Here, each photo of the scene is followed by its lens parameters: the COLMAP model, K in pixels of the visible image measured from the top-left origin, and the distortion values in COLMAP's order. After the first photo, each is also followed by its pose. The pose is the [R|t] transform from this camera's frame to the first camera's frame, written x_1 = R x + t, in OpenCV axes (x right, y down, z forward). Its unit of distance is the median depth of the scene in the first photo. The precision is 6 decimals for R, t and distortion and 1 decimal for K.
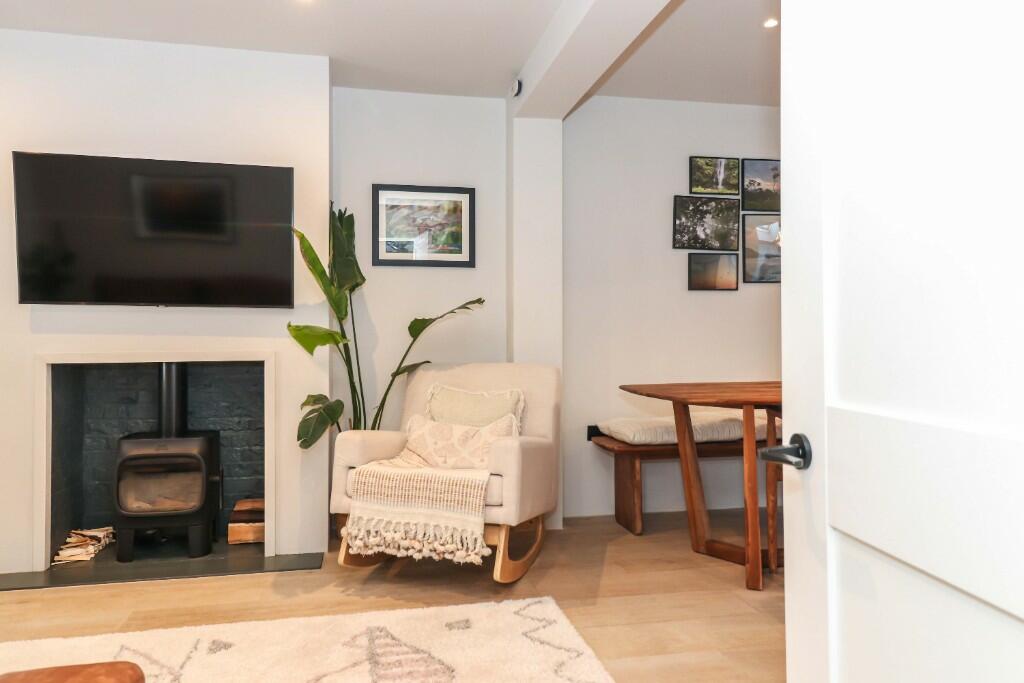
lens RADIAL K [[680.7, 0, 510.2], [0, 680.7, 334.5], [0, 0, 1]] dist [0.011350, -0.005050]
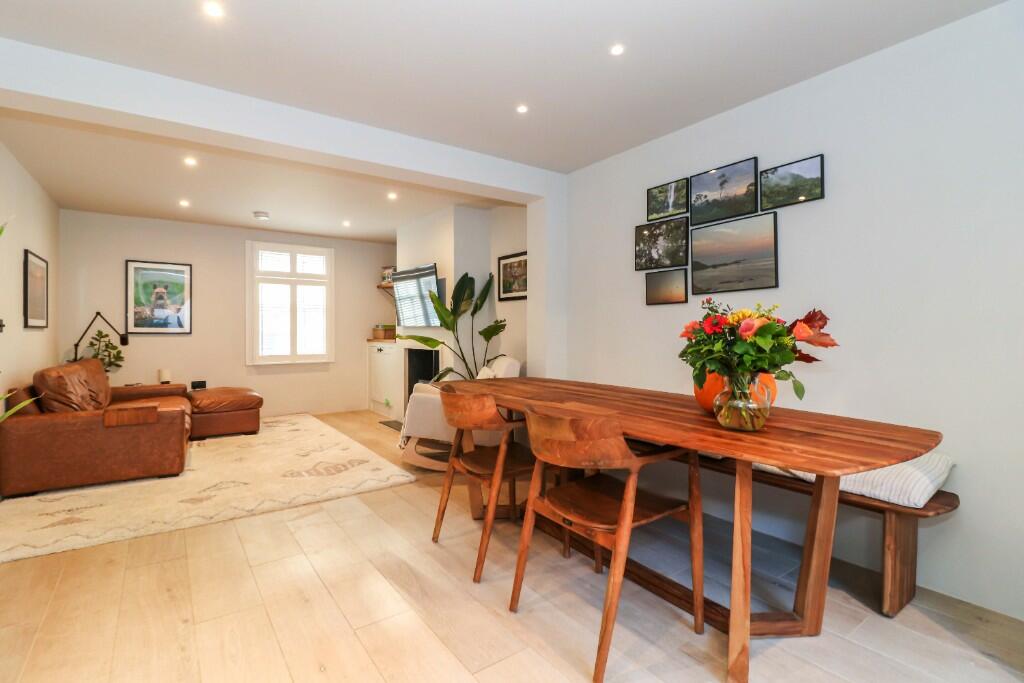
lens RADIAL K [[480.4, 0, 510.4], [0, 480.4, 338.9], [0, 0, 1]] dist [-0.003513, -0.002073]
pose [[0.408840, 0.018170, -0.912425, 0.913896], [-0.003839, 0.999827, 0.018191, -0.021378], [0.912598, -0.003934, 0.408839, 0.450381]]
